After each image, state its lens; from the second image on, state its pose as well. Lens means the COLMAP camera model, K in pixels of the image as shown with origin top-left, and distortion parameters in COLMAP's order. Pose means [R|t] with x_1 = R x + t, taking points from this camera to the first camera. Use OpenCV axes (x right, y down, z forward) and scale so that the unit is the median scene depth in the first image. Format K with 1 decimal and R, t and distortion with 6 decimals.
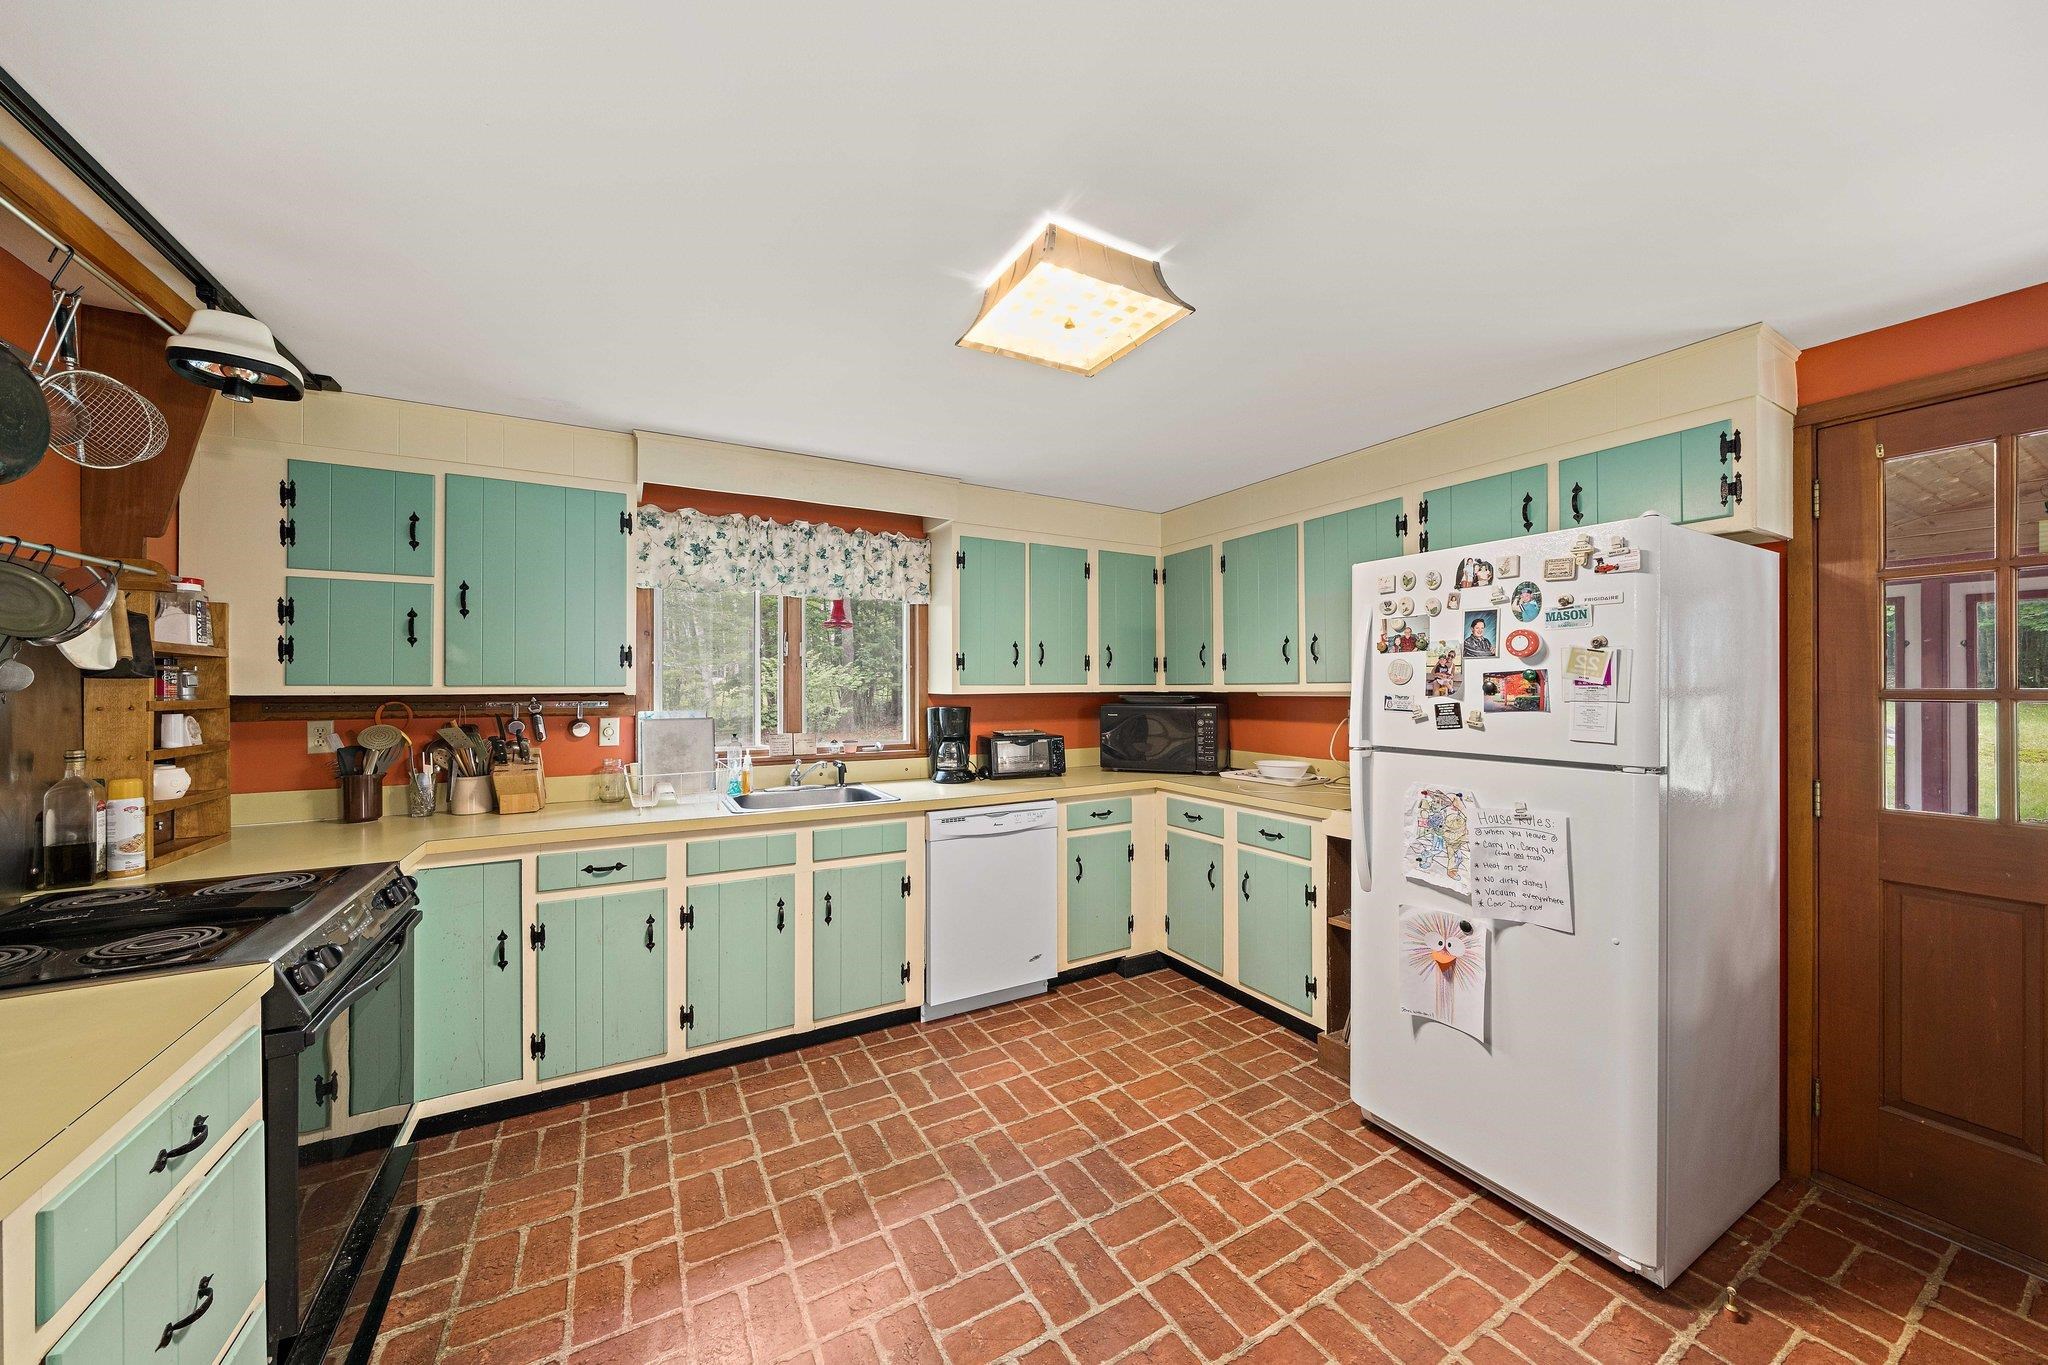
lens RADIAL K [[700.4, 0, 1015.0], [0, 700.4, 686.7], [0, 0, 1]] dist [-0.006685, 0.000039]
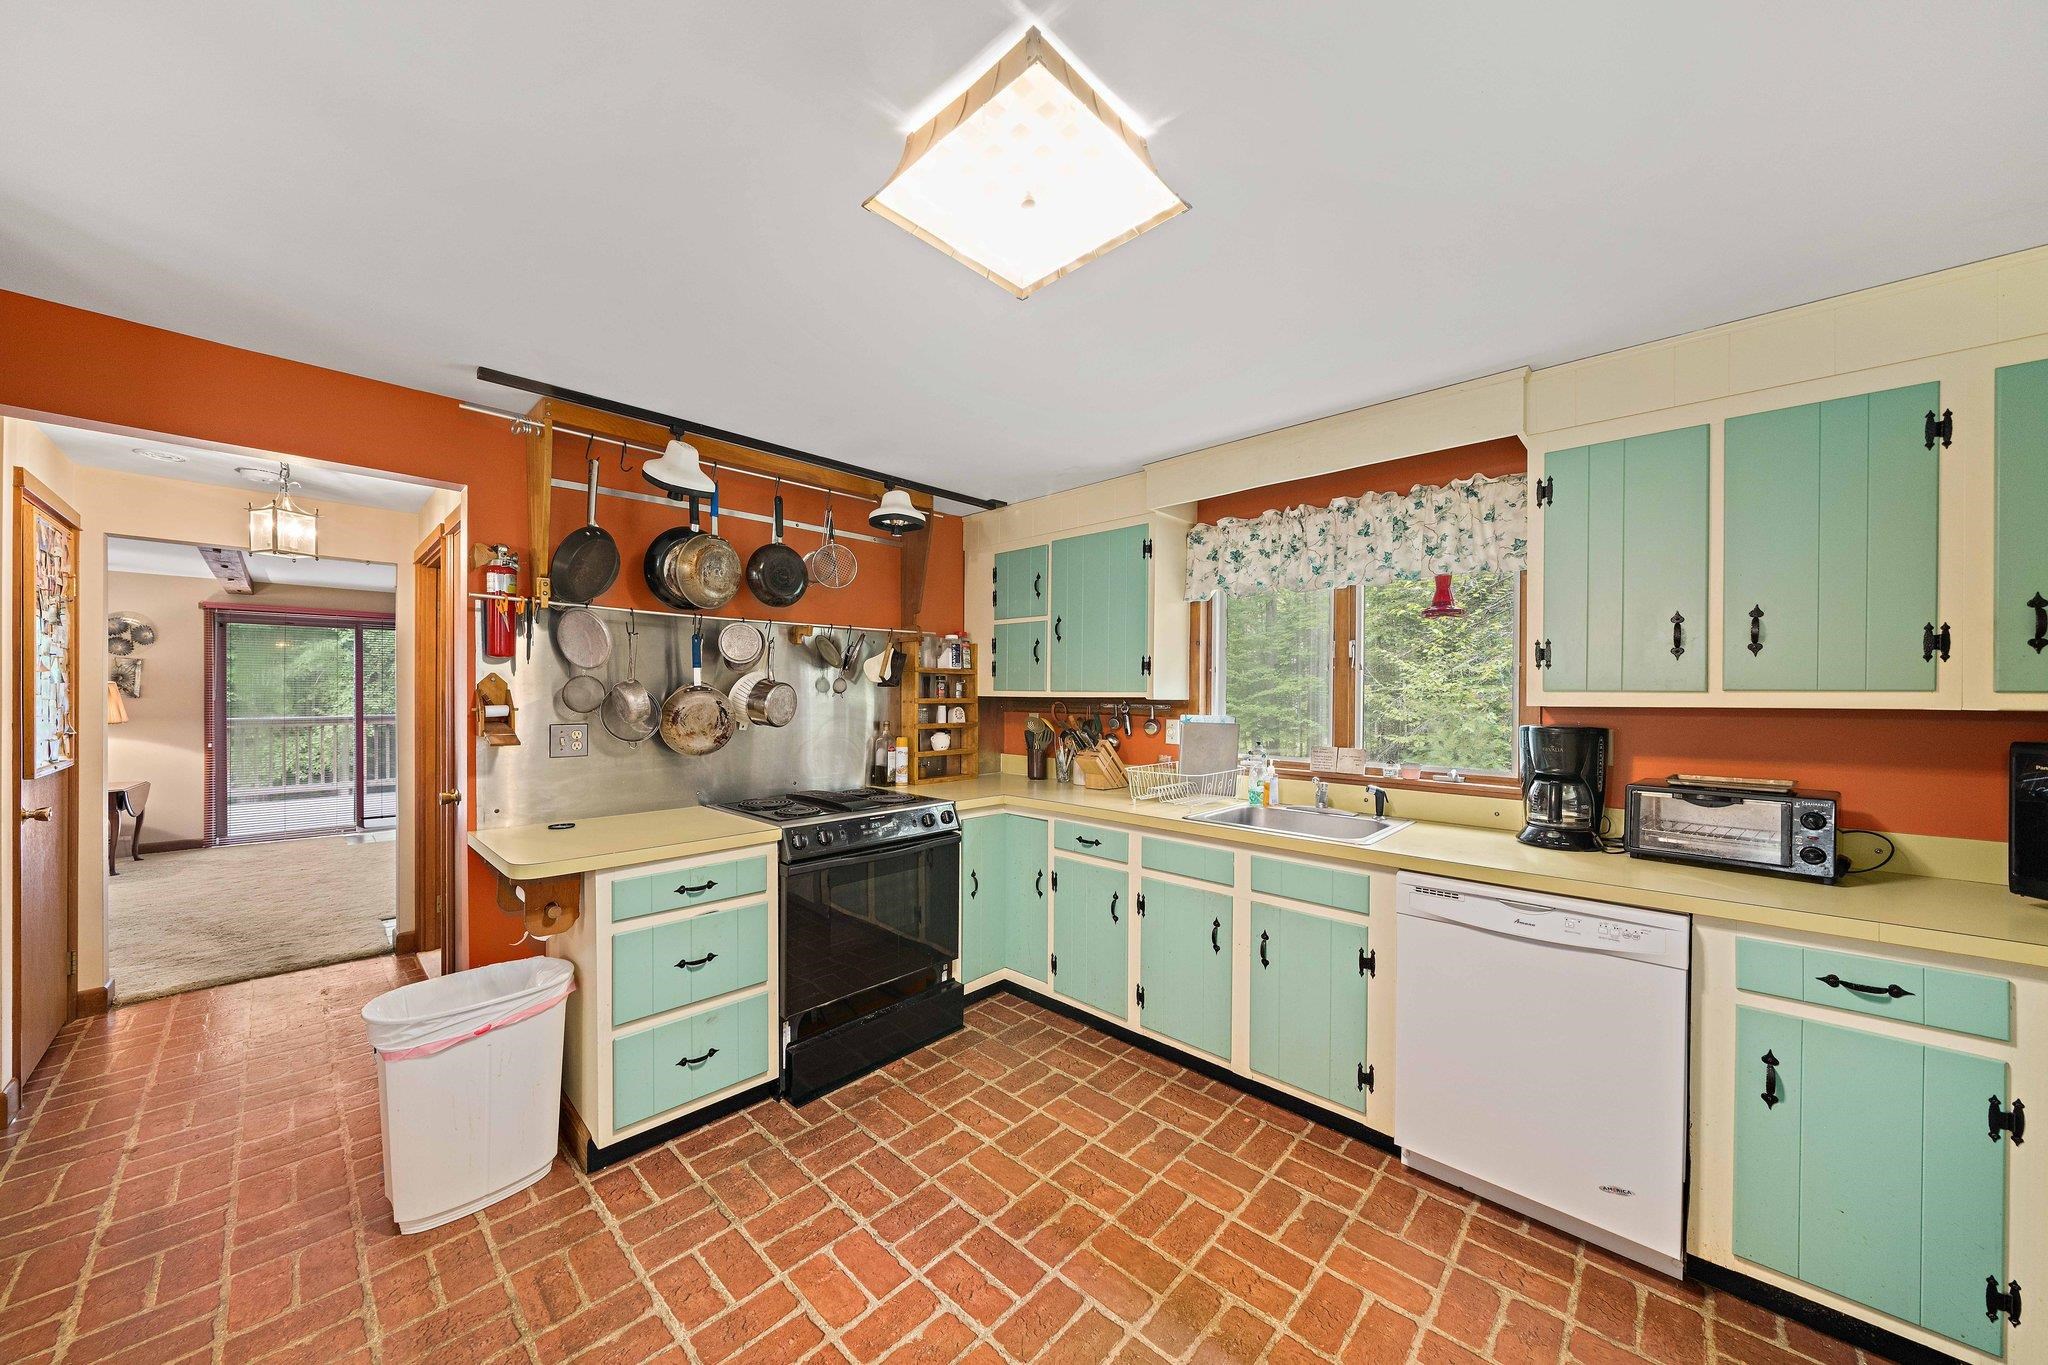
lens RADIAL K [[700.4, 0, 1030.3], [0, 700.4, 694.6], [0, 0, 1]] dist [-0.006685, 0.000039]
pose [[0.306158, 0.007943, -0.951948, 0.463460], [-0.003252, 0.999968, 0.007298, -0.003788], [0.951975, 0.000862, 0.306174, 0.456148]]
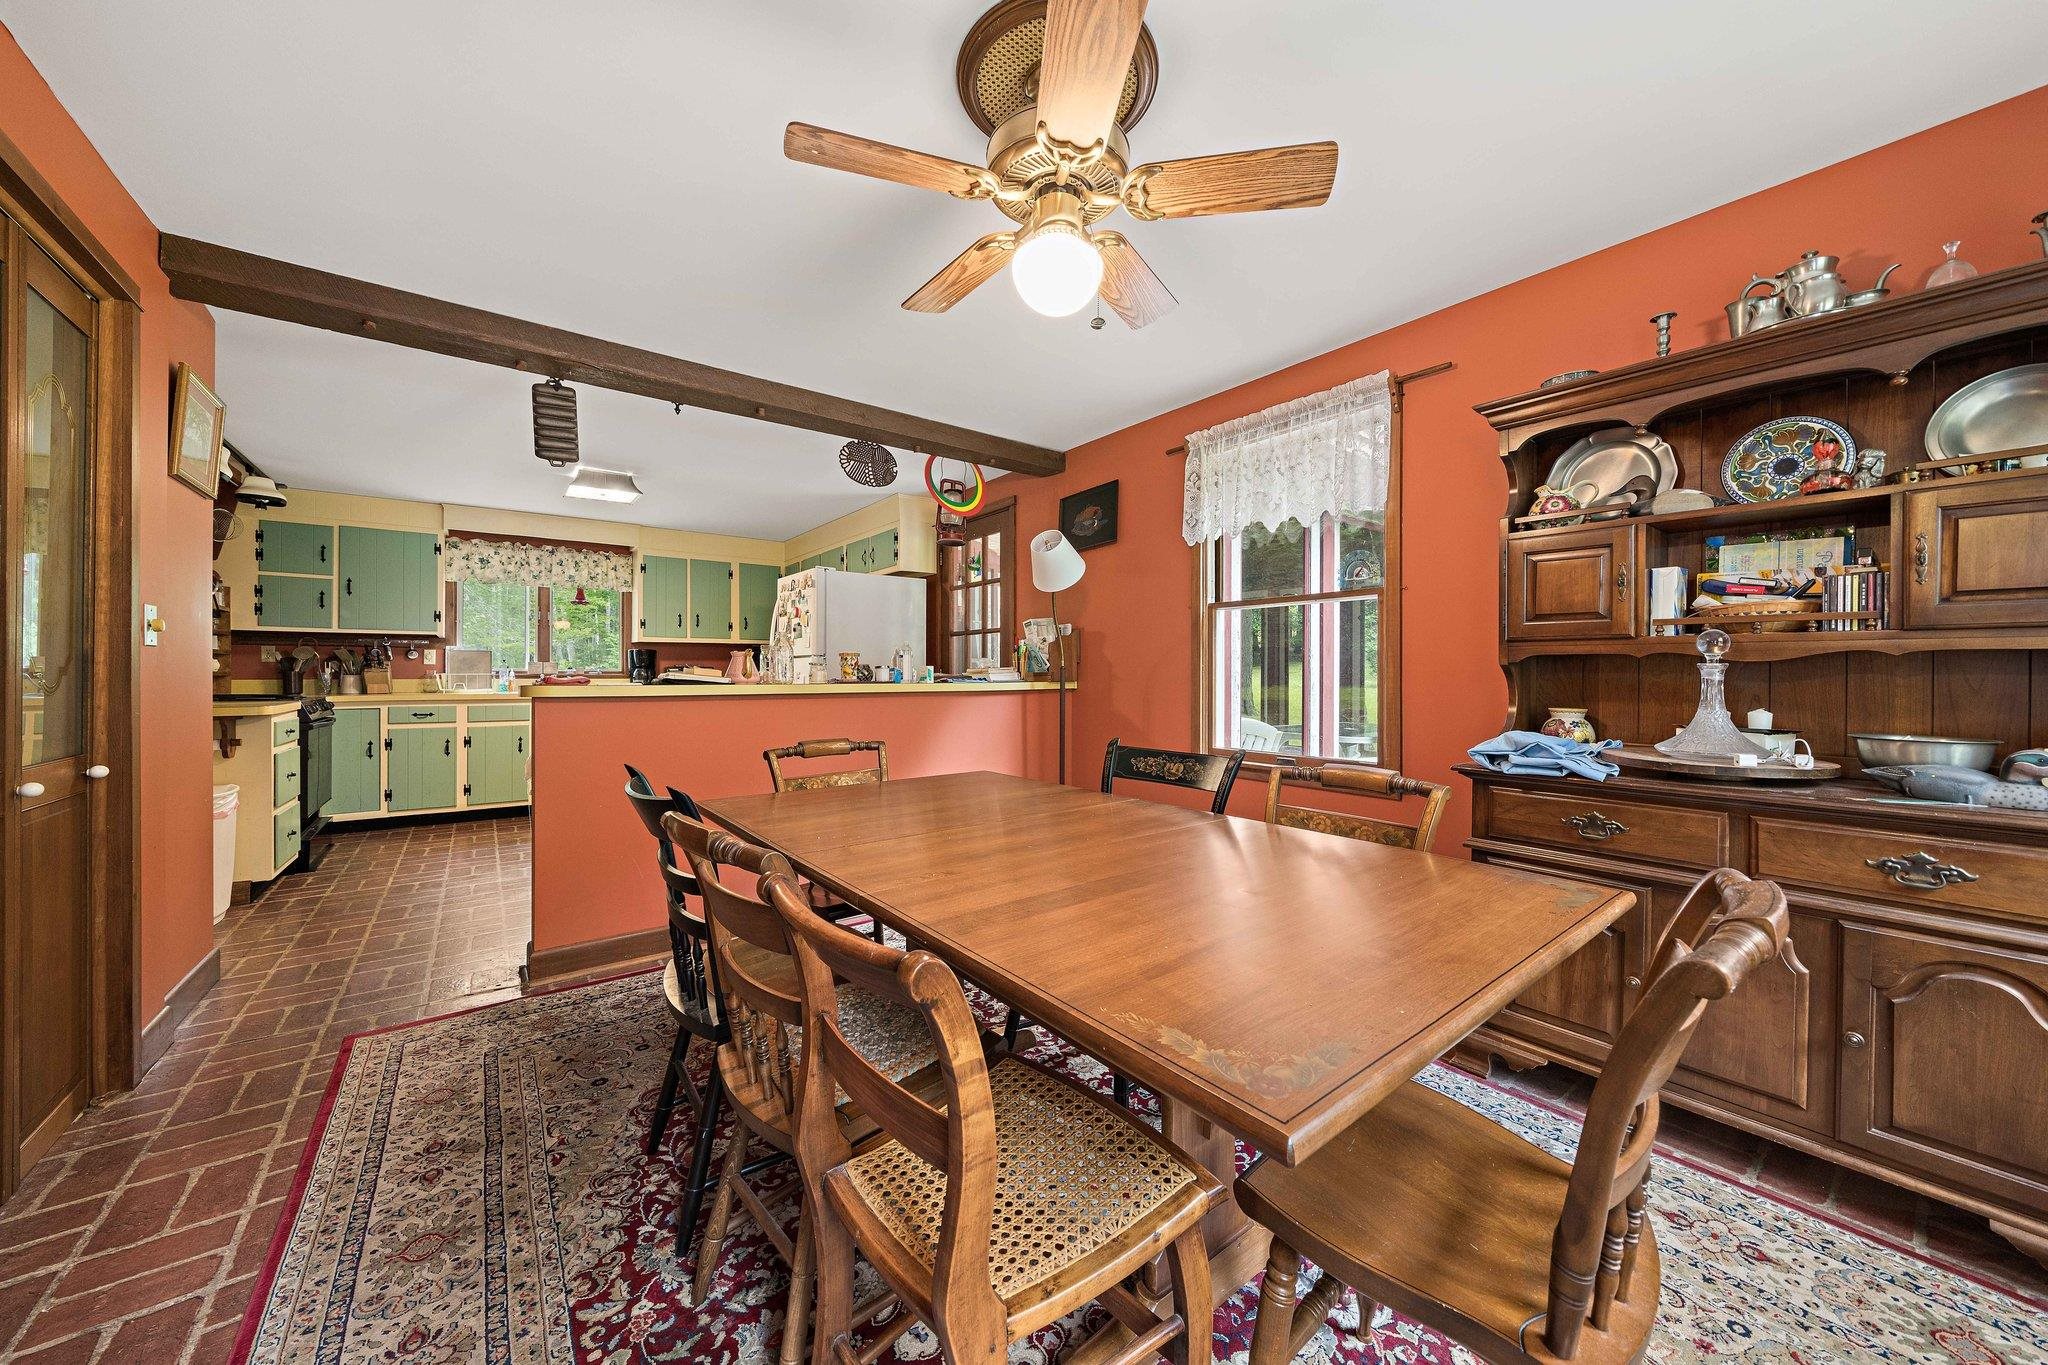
lens RADIAL K [[700.4, 0, 1009.3], [0, 700.4, 672.9], [0, 0, 1]] dist [-0.006685, 0.000039]
pose [[0.990729, 0.002429, 0.135834, 0.763459], [-0.002467, 0.999997, 0.000114, 0.109916], [-0.135833, -0.000448, 0.990732, -1.151285]]
